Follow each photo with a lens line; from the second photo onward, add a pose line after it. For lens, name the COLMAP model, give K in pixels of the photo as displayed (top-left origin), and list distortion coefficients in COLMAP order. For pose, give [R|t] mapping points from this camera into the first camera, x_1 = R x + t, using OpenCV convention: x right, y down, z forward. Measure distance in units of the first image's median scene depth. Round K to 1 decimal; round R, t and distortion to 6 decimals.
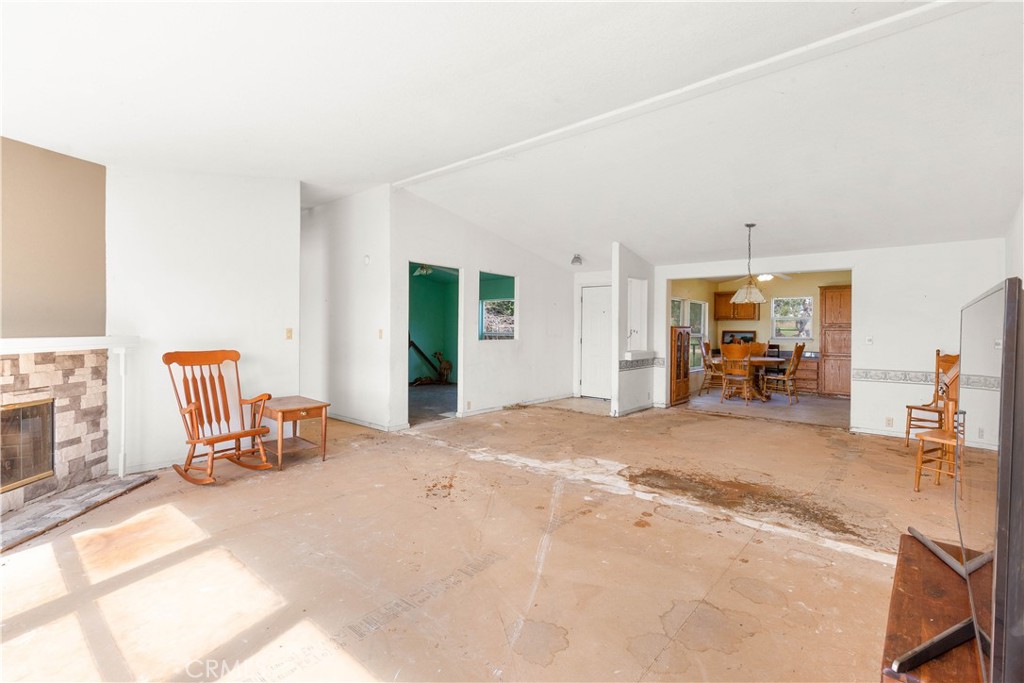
lens RADIAL K [[470.9, 0, 507.9], [0, 470.9, 324.8], [0, 0, 1]] dist [0.020283, -0.008345]
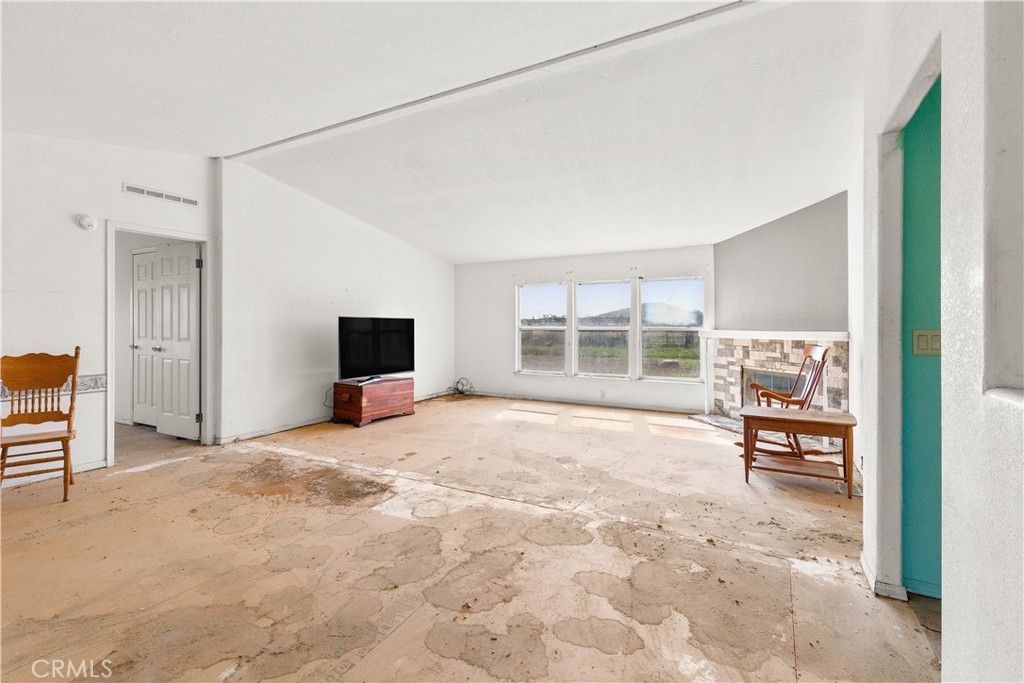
lens RADIAL K [[470.9, 0, 507.9], [0, 470.9, 324.8], [0, 0, 1]] dist [0.020283, -0.008345]
pose [[-0.980389, -0.007803, -0.196917, 0.221900], [-0.004785, 0.999864, -0.015797, 0.029292], [0.197014, -0.014545, -0.980293, 2.006955]]
